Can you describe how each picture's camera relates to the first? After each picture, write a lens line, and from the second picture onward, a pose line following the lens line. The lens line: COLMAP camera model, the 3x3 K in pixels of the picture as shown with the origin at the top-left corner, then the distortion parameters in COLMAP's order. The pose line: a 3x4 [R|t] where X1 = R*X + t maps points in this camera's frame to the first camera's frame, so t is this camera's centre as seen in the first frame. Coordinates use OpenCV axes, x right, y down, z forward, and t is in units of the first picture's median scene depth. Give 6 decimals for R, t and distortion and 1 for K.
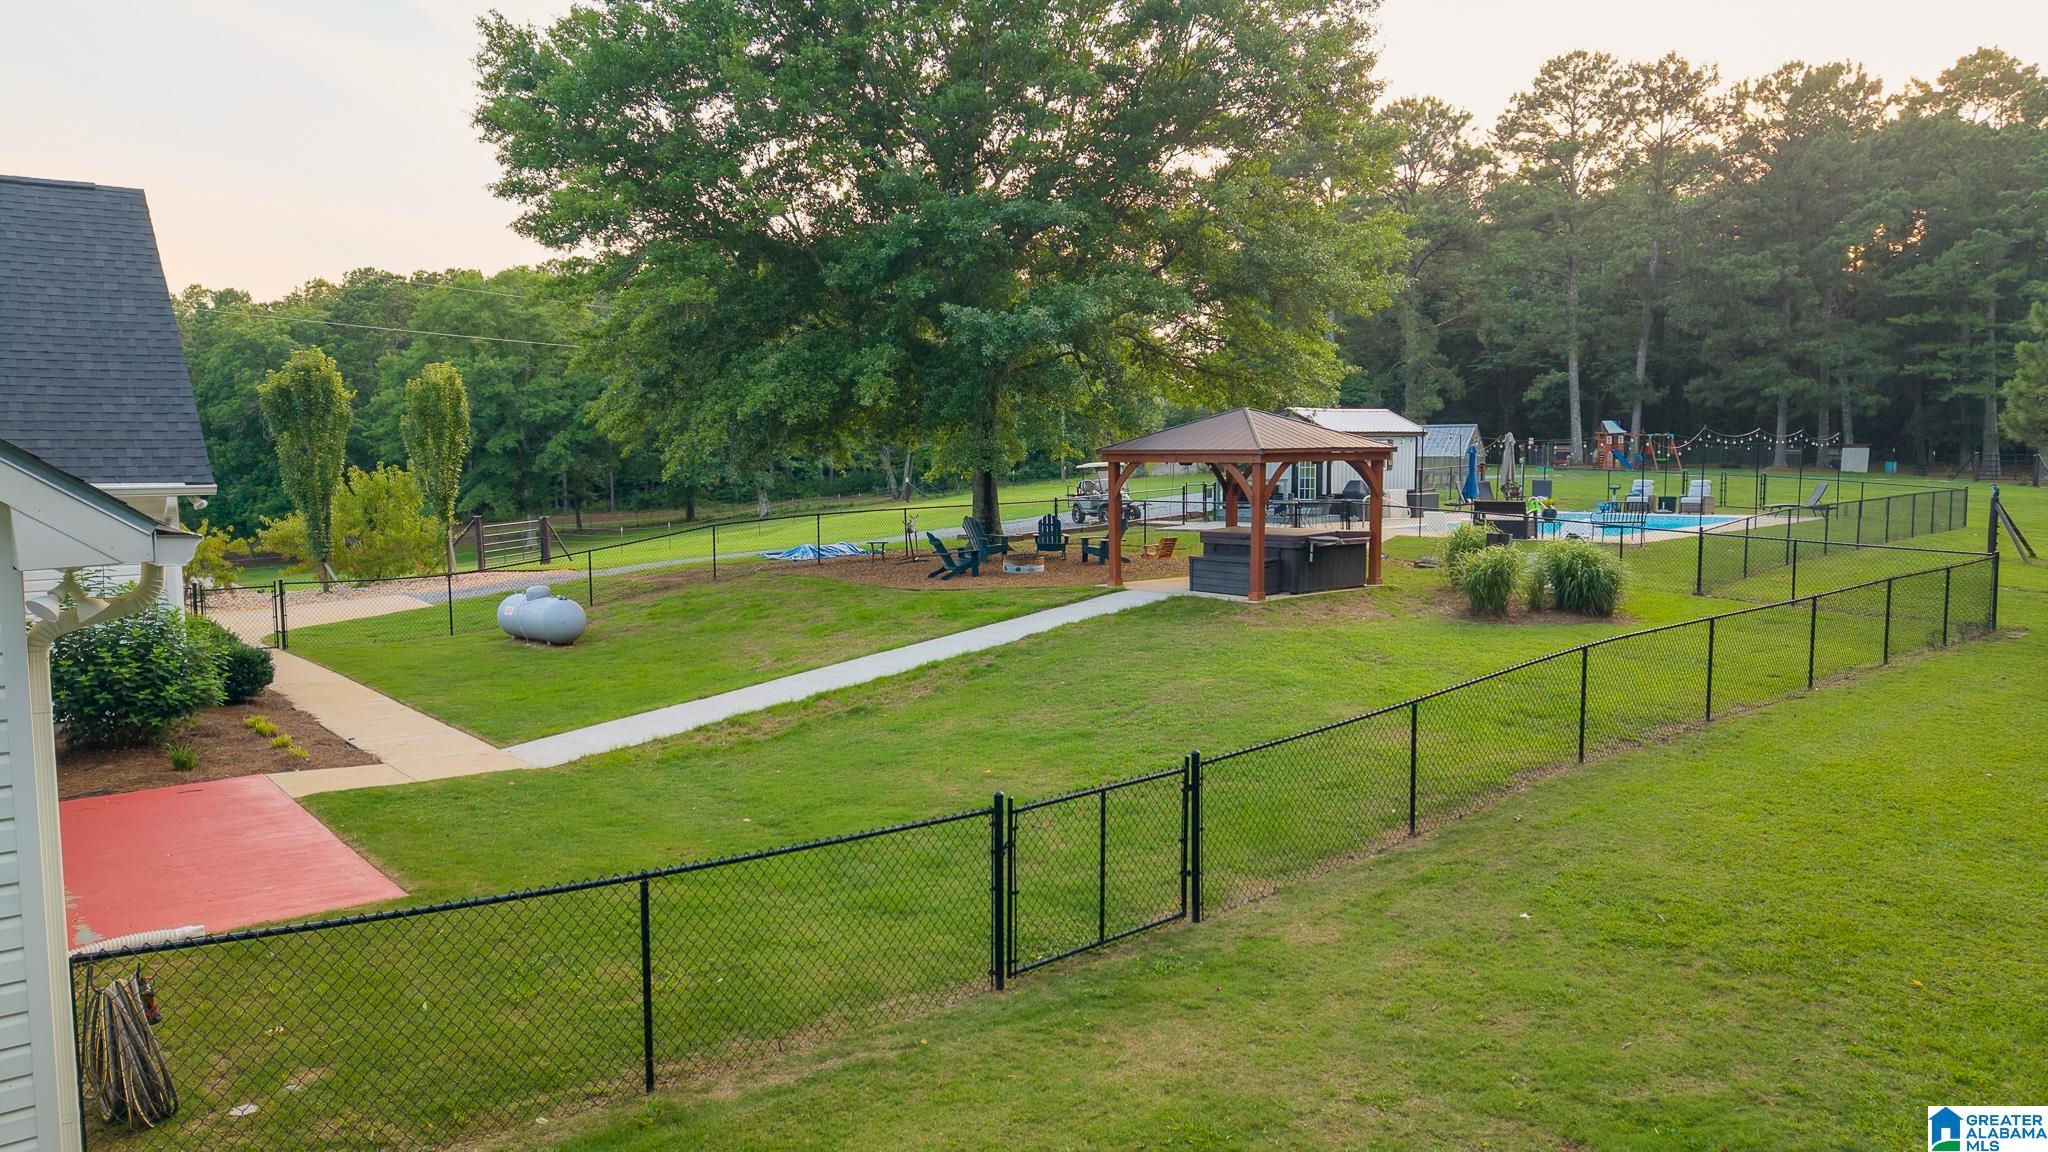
lens RADIAL K [[1345.8, 0, 1024.0], [0, 1345.8, 576.0], [0, 0, 1]] dist [0.028322, -0.032177]
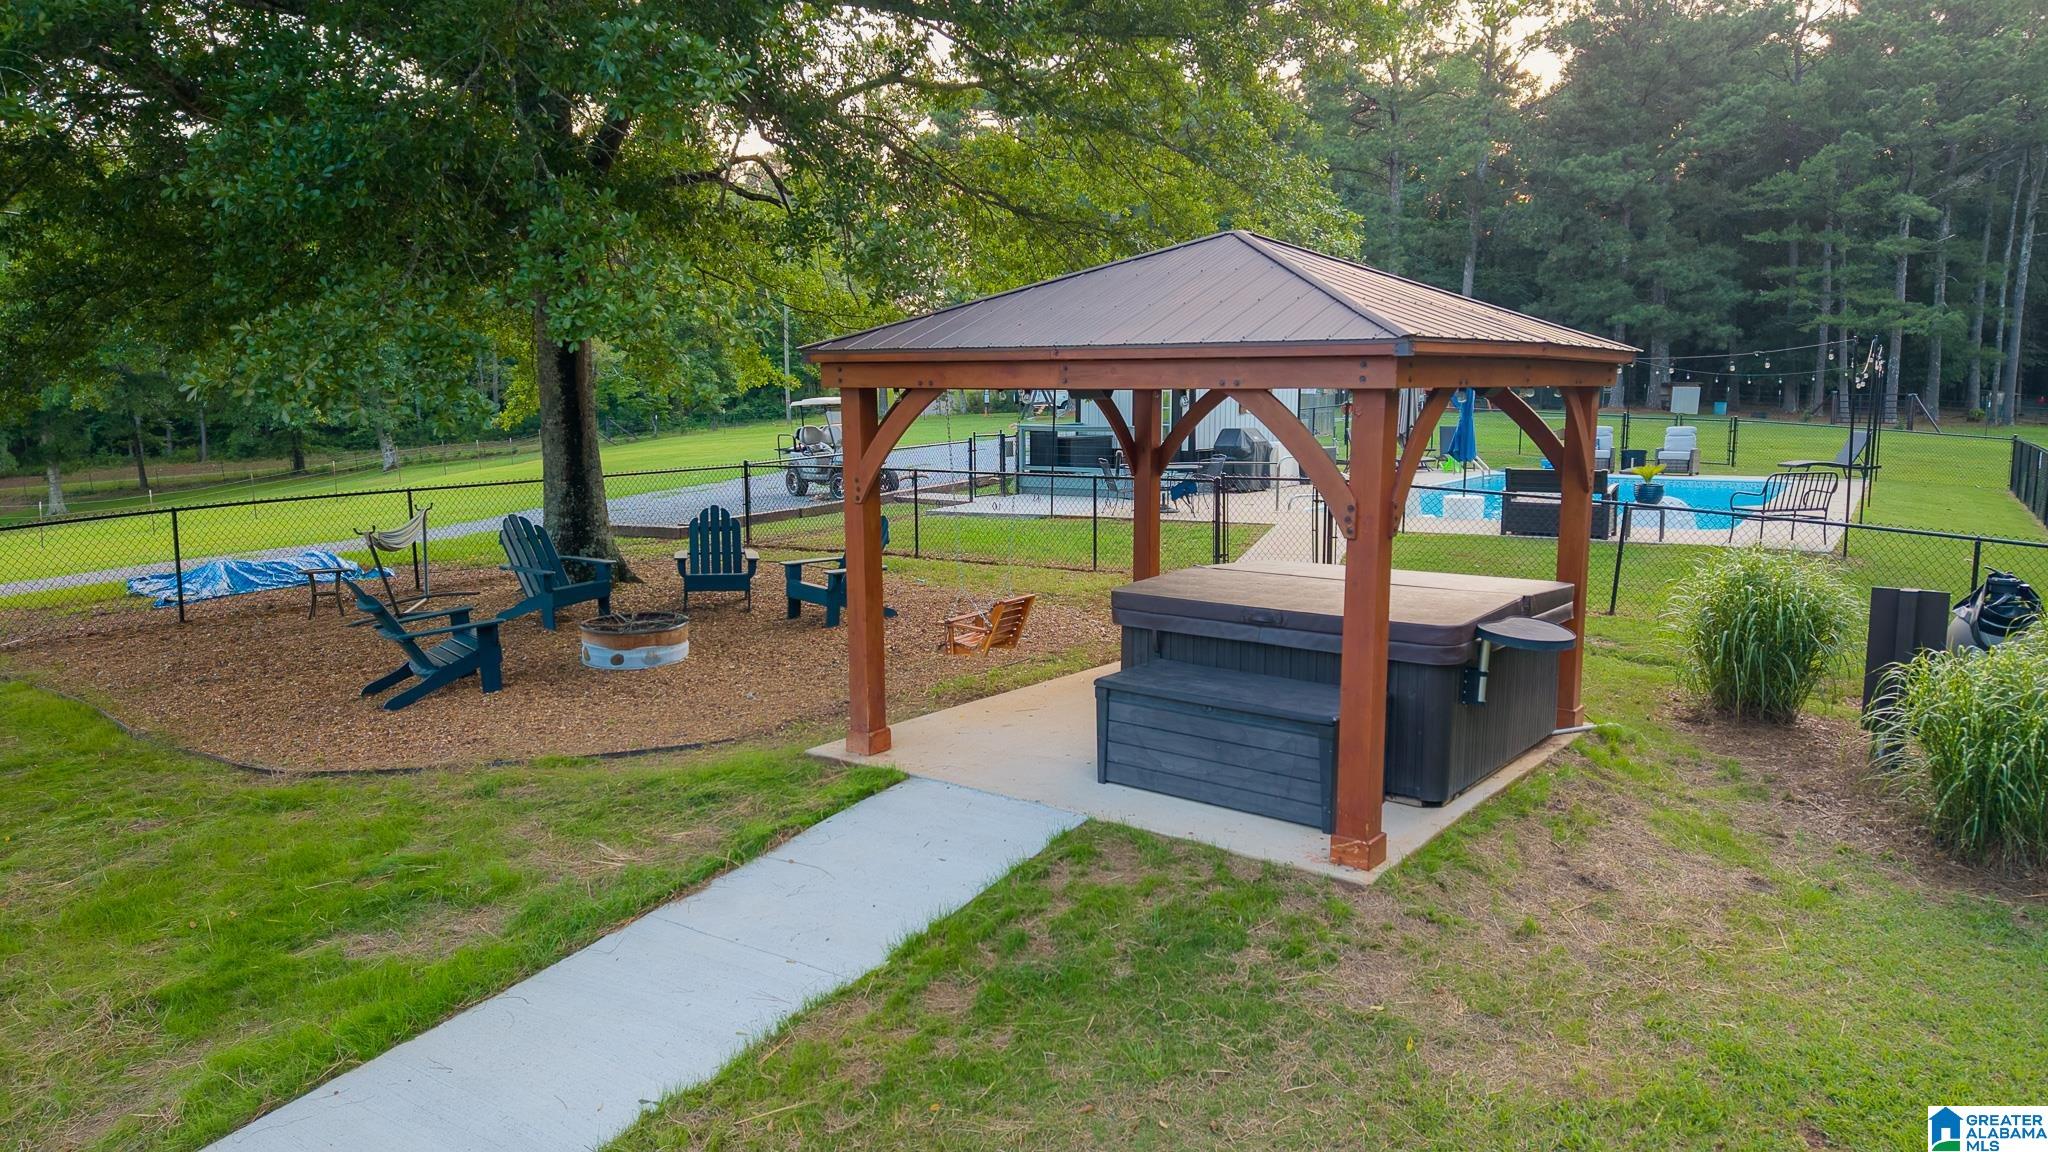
lens RADIAL K [[1361.6, 0, 1029.6], [0, 1361.6, 606.3], [0, 0, 1]] dist [0.003134, 0.001013]
pose [[0.980919, -0.025243, 0.192771, 0.013610], [0.012654, 0.997722, 0.066258, -0.016584], [-0.194004, -0.062555, 0.979004, 0.216315]]
